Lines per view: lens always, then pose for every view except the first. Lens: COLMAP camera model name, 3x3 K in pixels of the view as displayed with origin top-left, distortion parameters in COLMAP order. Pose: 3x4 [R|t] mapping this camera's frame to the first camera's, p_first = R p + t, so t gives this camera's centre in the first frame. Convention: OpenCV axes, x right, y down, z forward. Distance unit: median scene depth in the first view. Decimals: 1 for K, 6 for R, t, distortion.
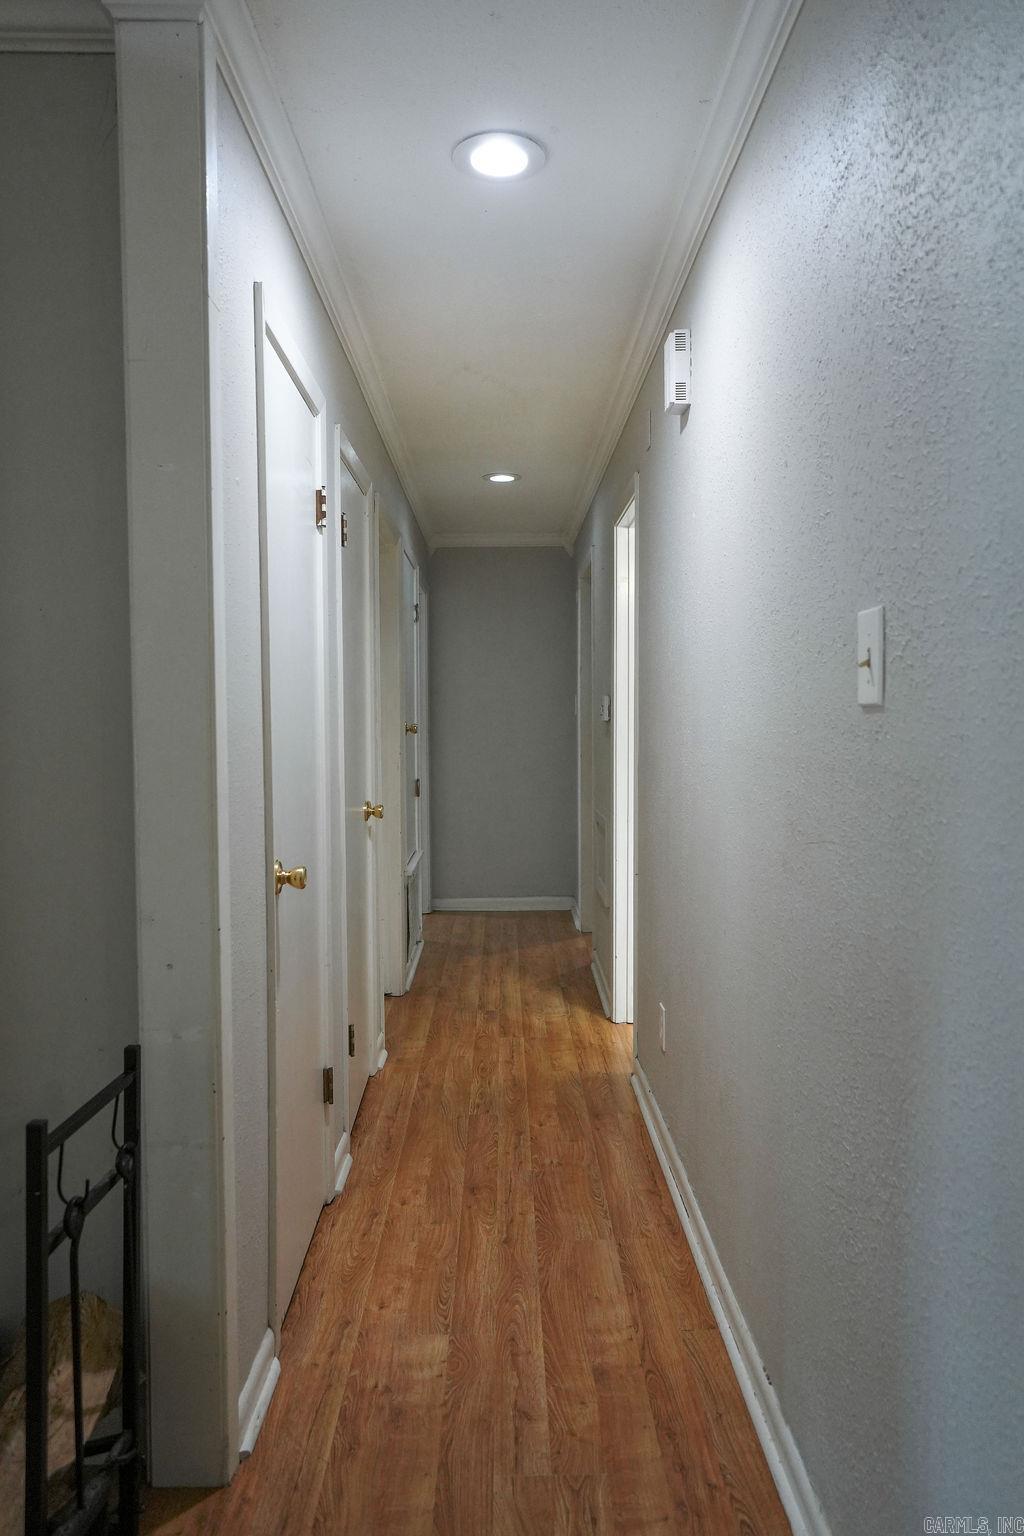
lens RADIAL K [[1010.3, 0, 512.0], [0, 1010.3, 768.0], [0, 0, 1]] dist [-0.000563, 0.000193]
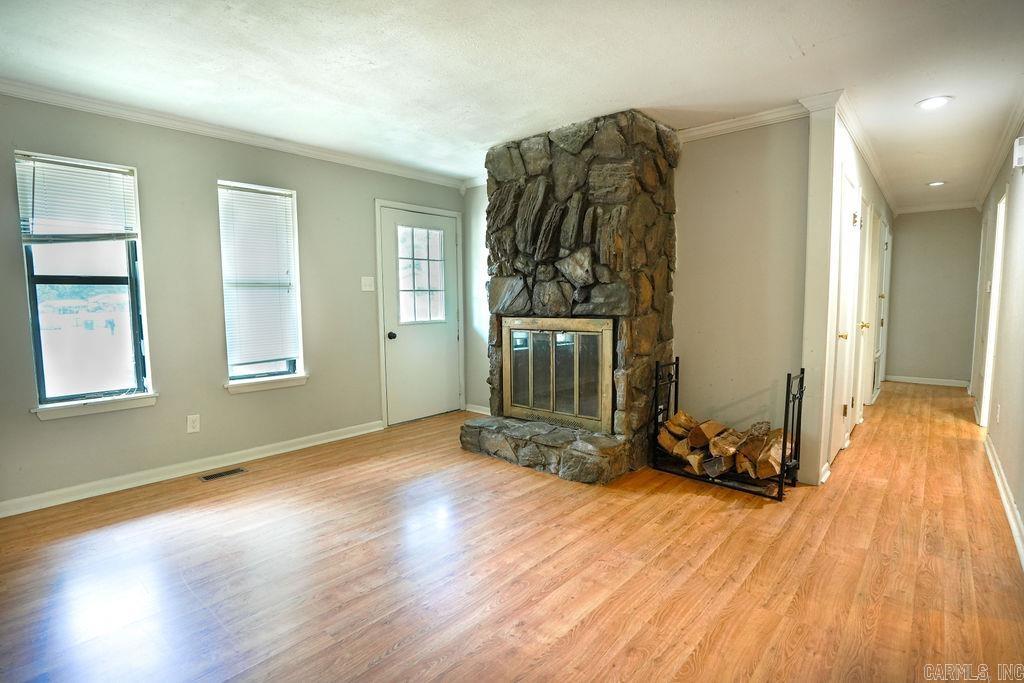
lens RADIAL K [[500.9, 0, 512.0], [0, 500.9, 341.5], [0, 0, 1]] dist [-0.032527, 0.002105]
pose [[0.747612, 0.059804, -0.661438, 0.028533], [-0.033460, 0.998064, 0.052421, 0.046265], [0.663292, -0.017059, 0.748166, -0.569691]]
